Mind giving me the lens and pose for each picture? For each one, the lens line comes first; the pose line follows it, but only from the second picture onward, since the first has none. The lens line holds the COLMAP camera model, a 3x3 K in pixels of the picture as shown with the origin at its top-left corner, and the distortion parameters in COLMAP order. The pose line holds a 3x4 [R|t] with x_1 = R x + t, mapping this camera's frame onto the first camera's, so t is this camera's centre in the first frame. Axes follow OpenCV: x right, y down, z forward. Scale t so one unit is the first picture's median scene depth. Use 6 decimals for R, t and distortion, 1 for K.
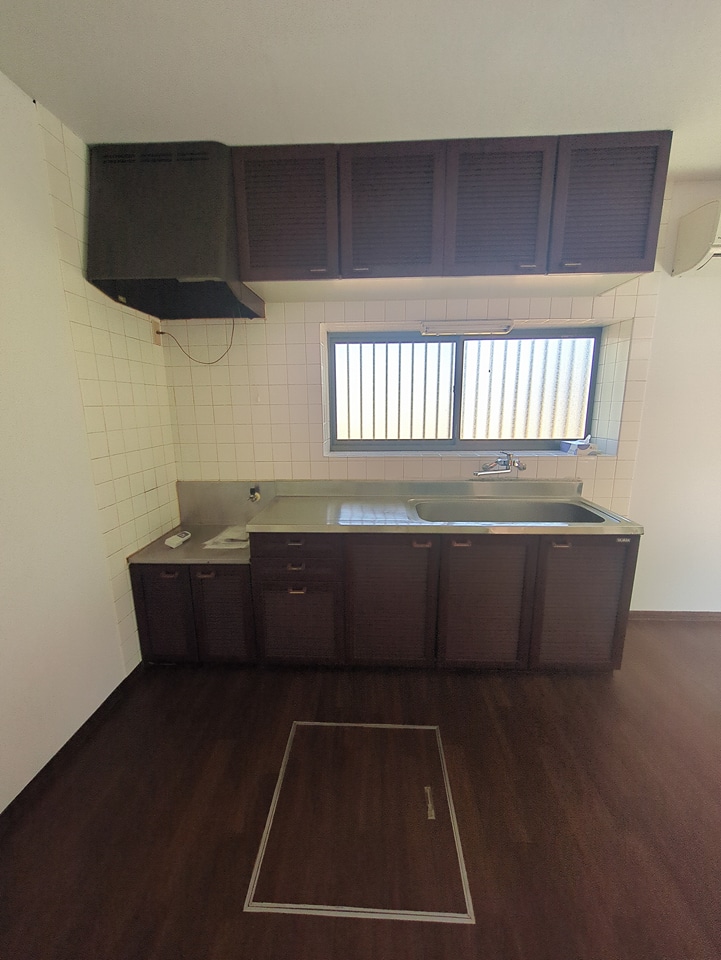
lens RADIAL K [[378.8, 0, 360.1], [0, 378.8, 481.9], [0, 0, 1]] dist [-0.001118, -0.000168]
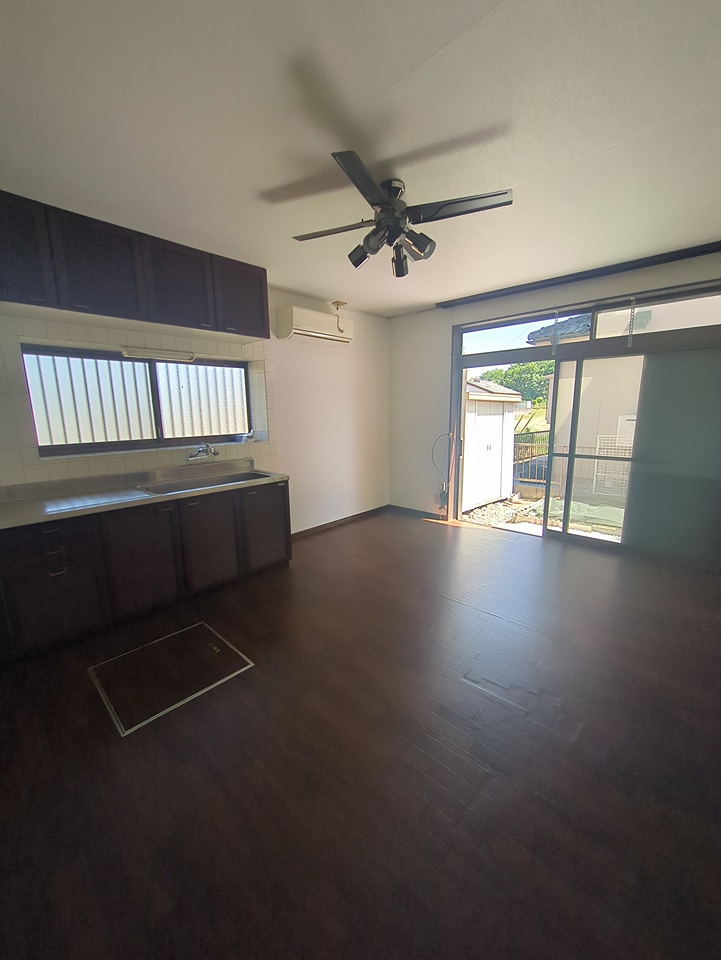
lens RADIAL K [[378.8, 0, 355.4], [0, 378.8, 479.5], [0, 0, 1]] dist [-0.001118, -0.000168]
pose [[0.665765, -0.137474, 0.733388, -0.297762], [0.163191, 0.985913, 0.036667, 0.094768], [-0.728097, 0.095270, 0.678821, -0.370442]]
